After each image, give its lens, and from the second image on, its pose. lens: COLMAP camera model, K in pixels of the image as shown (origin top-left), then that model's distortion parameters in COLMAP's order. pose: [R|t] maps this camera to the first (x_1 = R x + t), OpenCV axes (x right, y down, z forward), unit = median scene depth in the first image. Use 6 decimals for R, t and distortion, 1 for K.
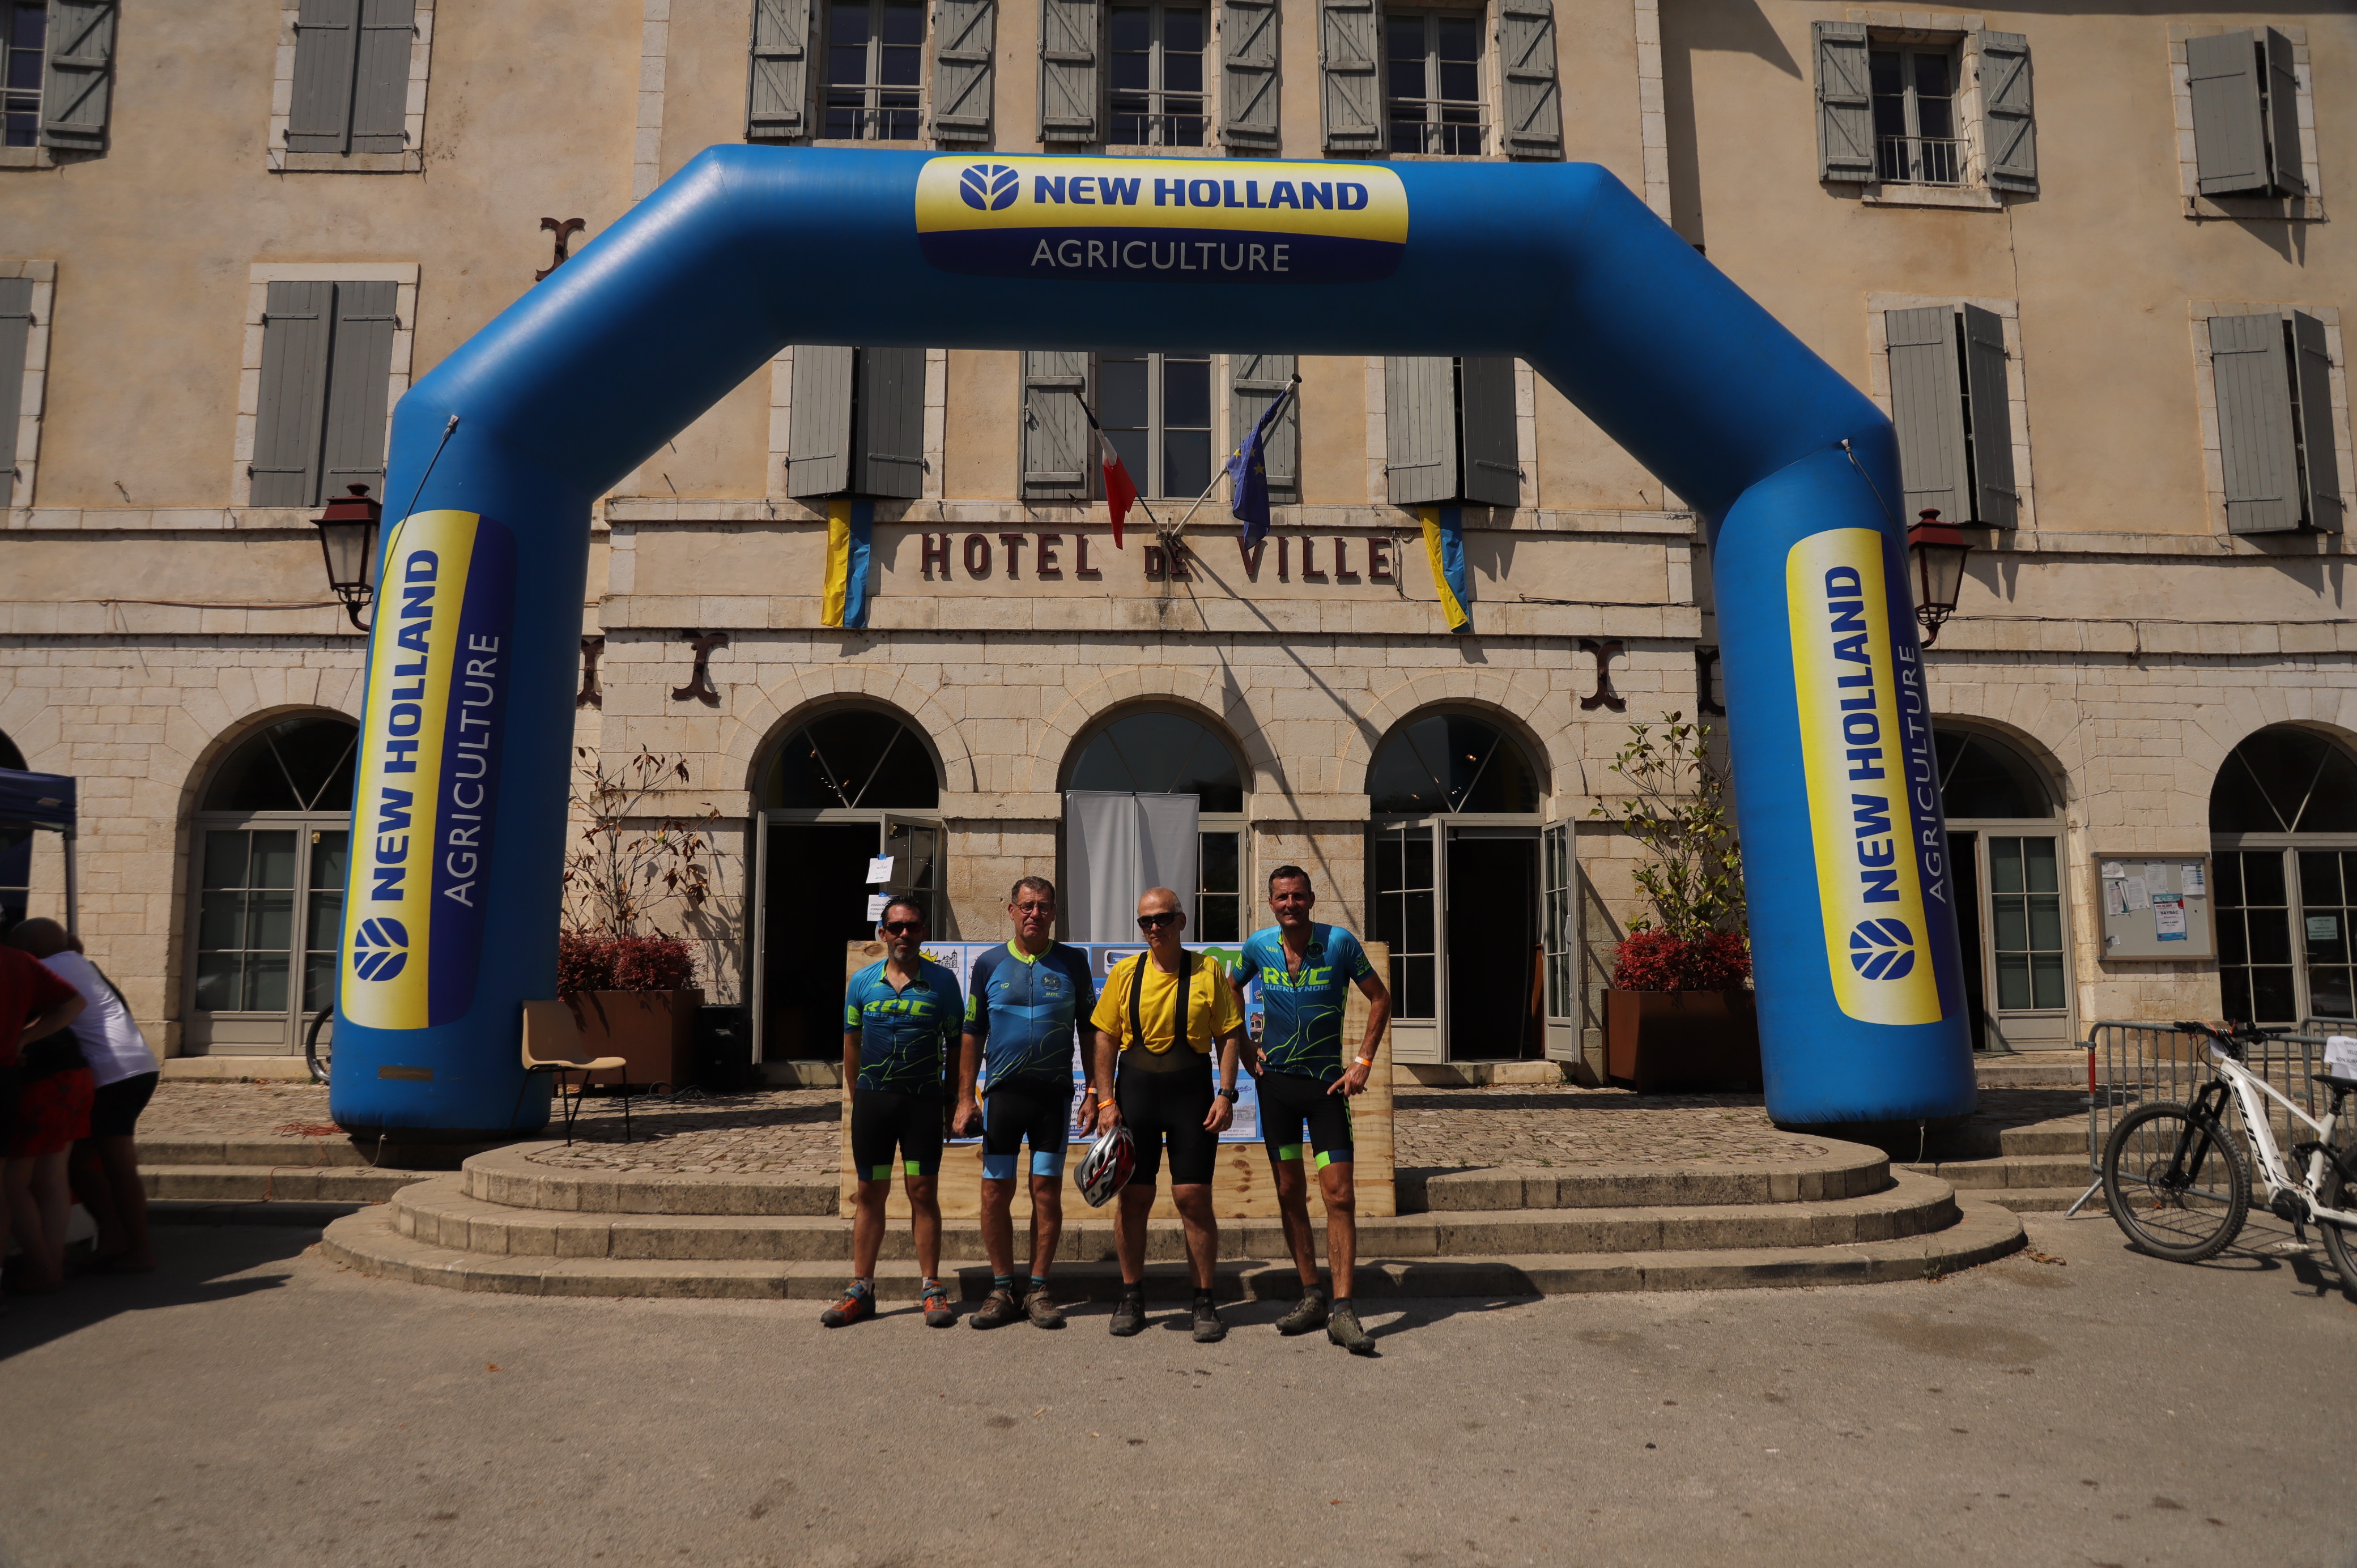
lens RADIAL K [[1642.6, 0, 1175.3], [0, 1642.6, 792.6], [0, 0, 1]] dist [-0.123407, 0.091826]
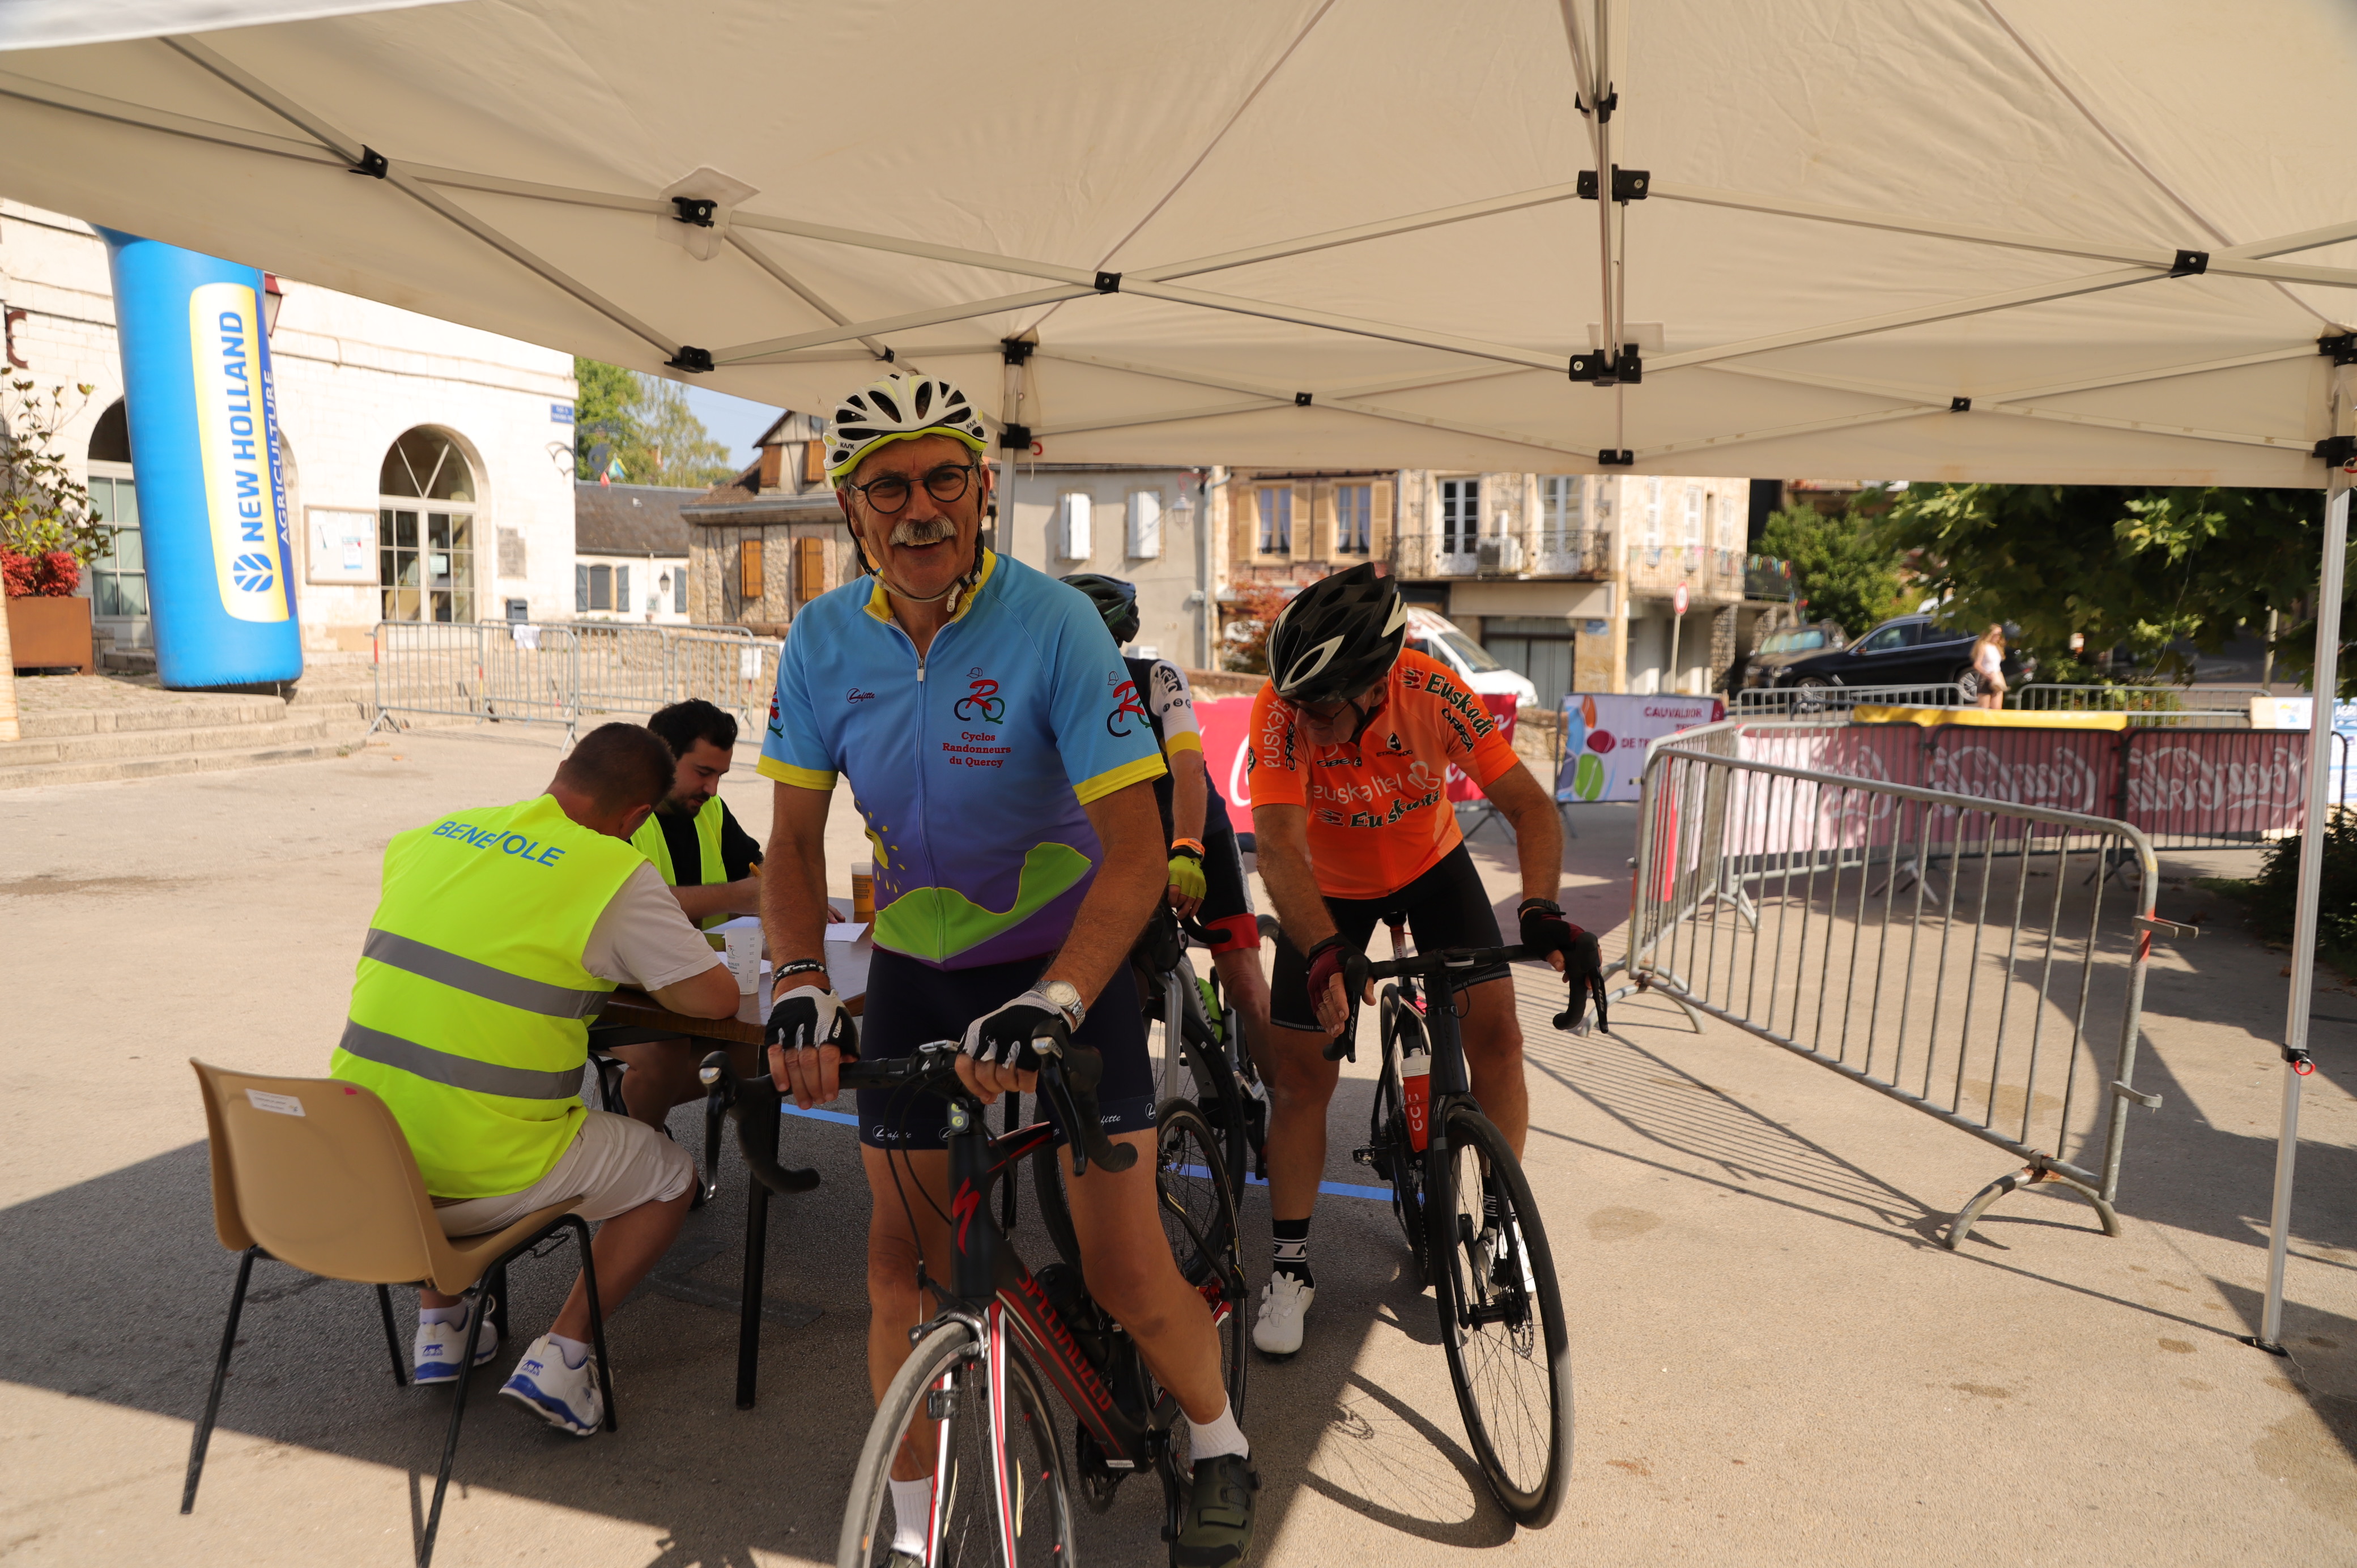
lens RADIAL K [[1632.7, 0, 1178.5], [0, 1632.7, 827.7], [0, 0, 1]] dist [-0.133993, 0.086438]
pose [[0.424940, -0.107120, 0.898861, -0.560383], [-0.130425, 0.975368, 0.177896, -0.047723], [-0.895776, -0.192829, 0.400502, -0.446261]]
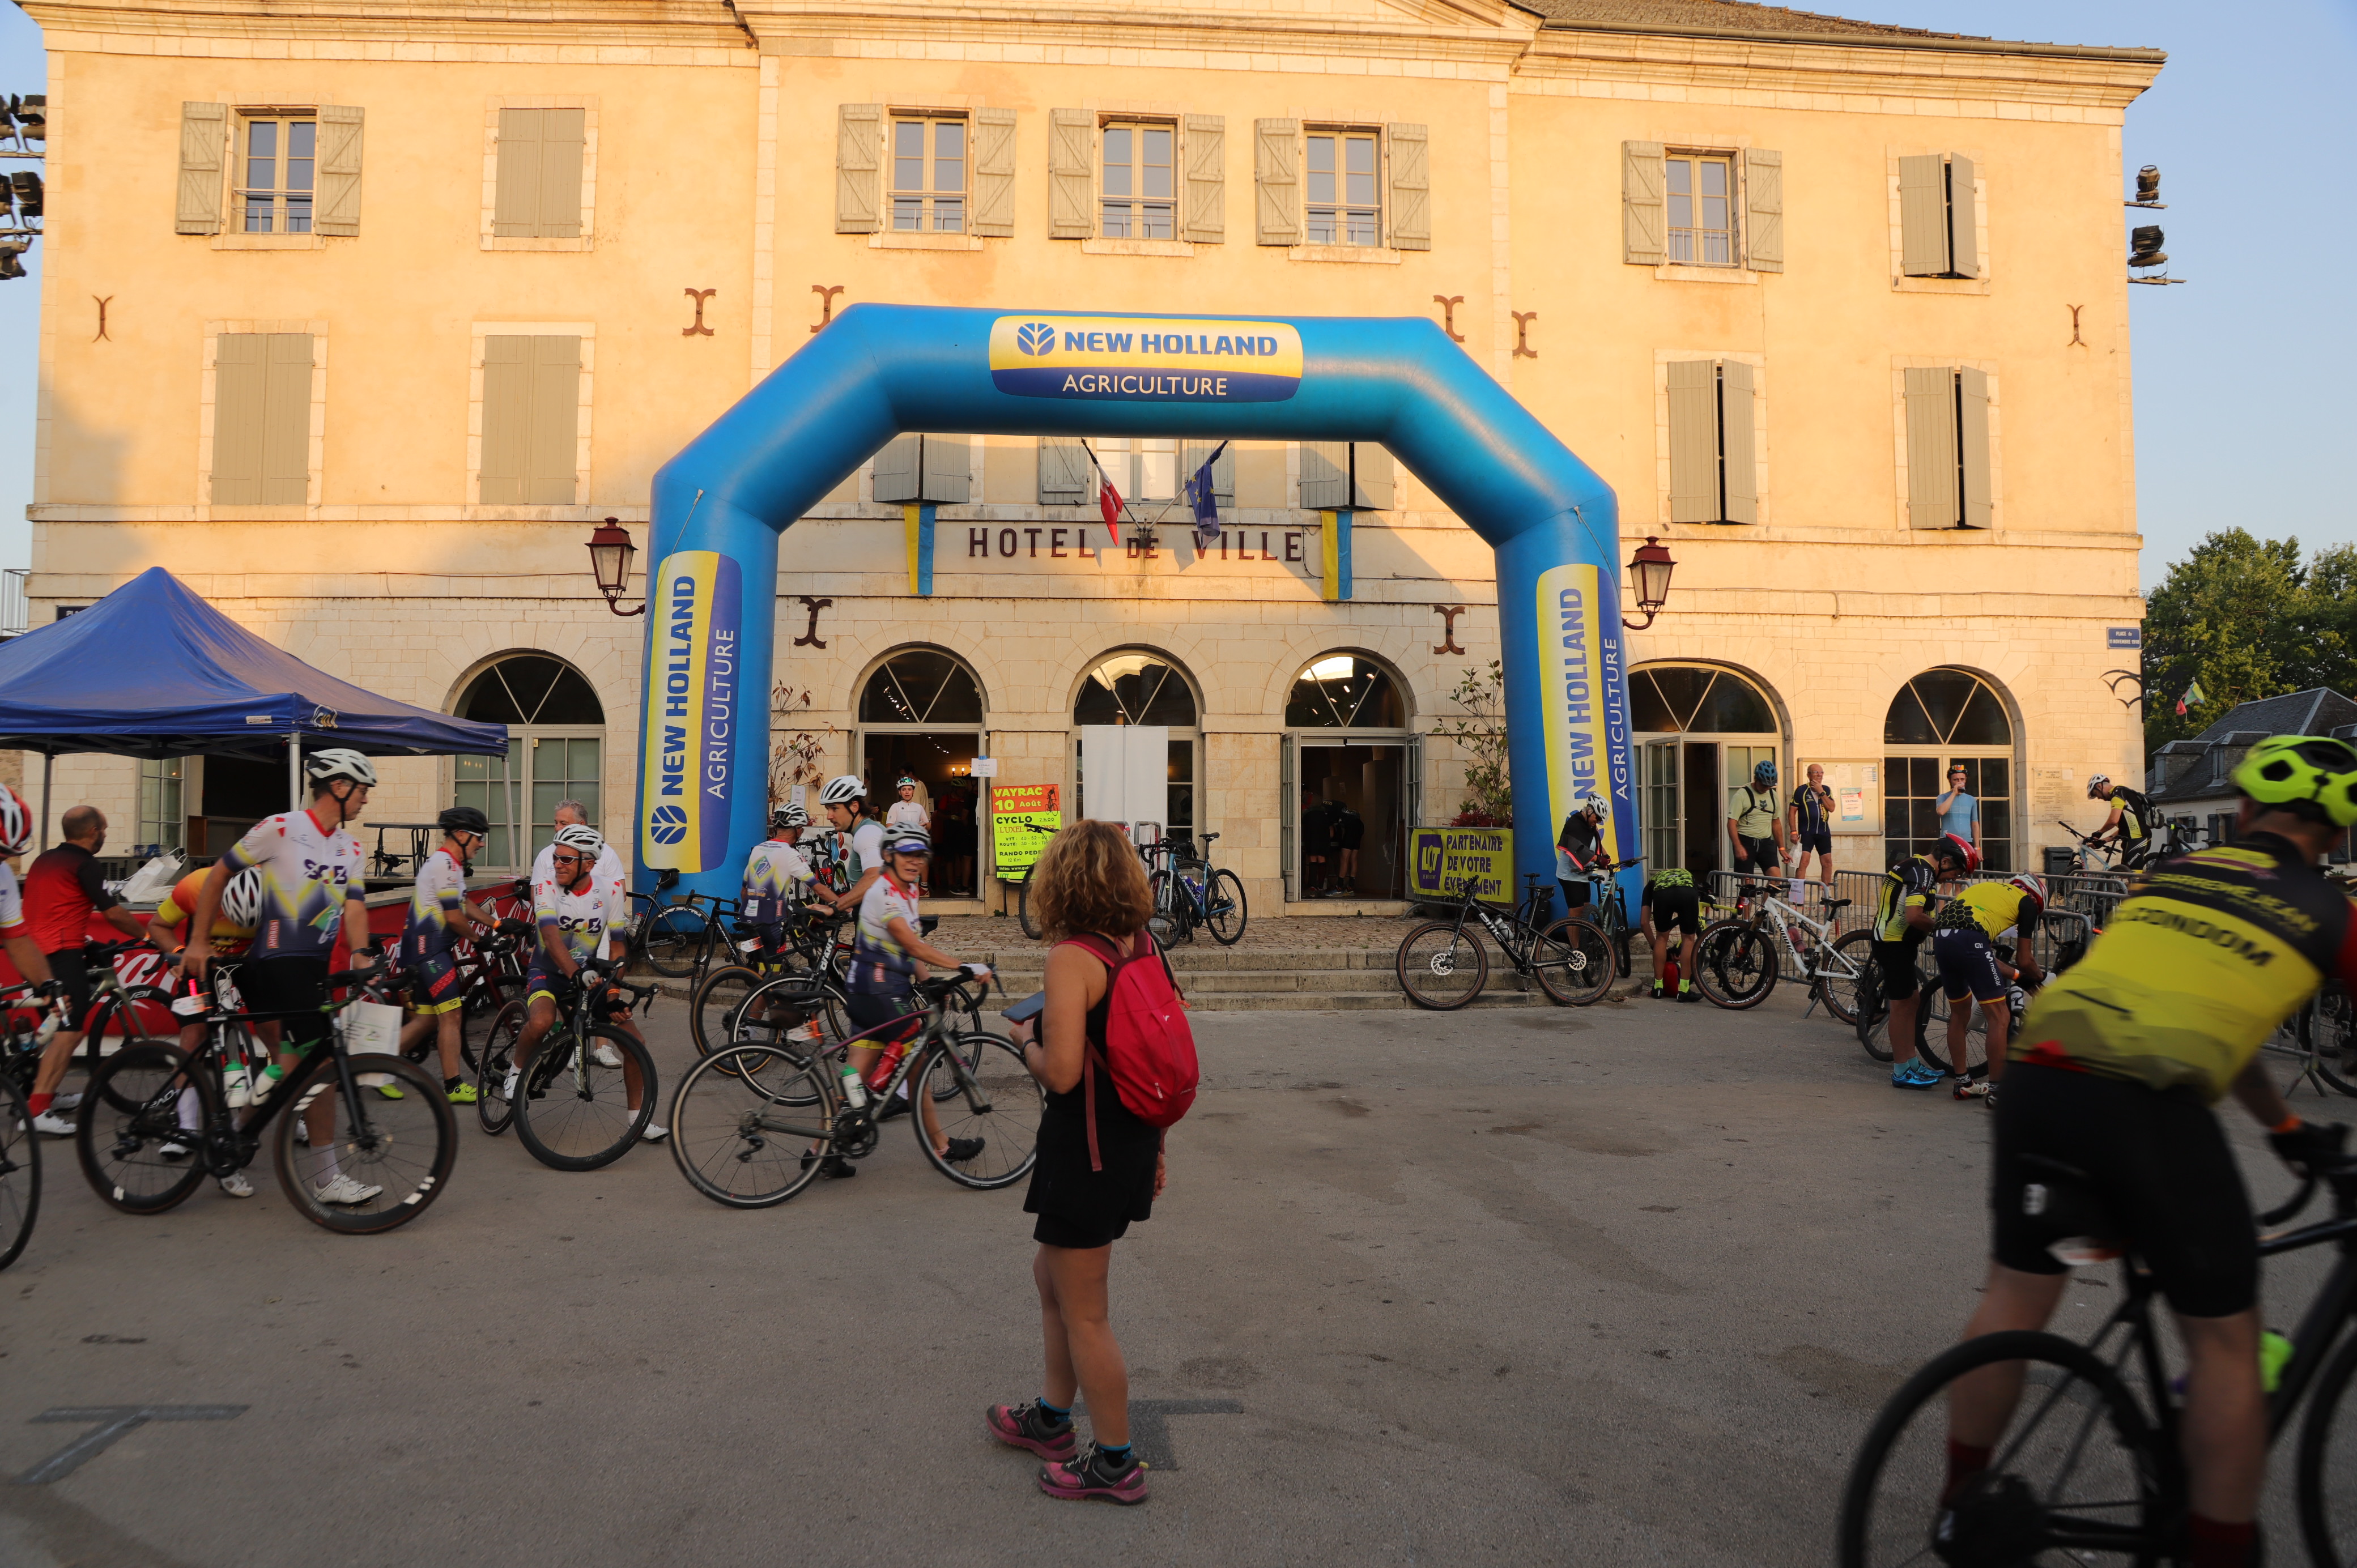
lens RADIAL K [[1642.6, 0, 1175.3], [0, 1642.6, 792.6], [0, 0, 1]] dist [-0.123407, 0.091826]
pose [[0.999651, 0.003793, 0.026132, -0.020298], [-0.005921, 0.996627, 0.081856, -0.069993], [-0.025733, -0.081982, 0.996302, -0.631004]]
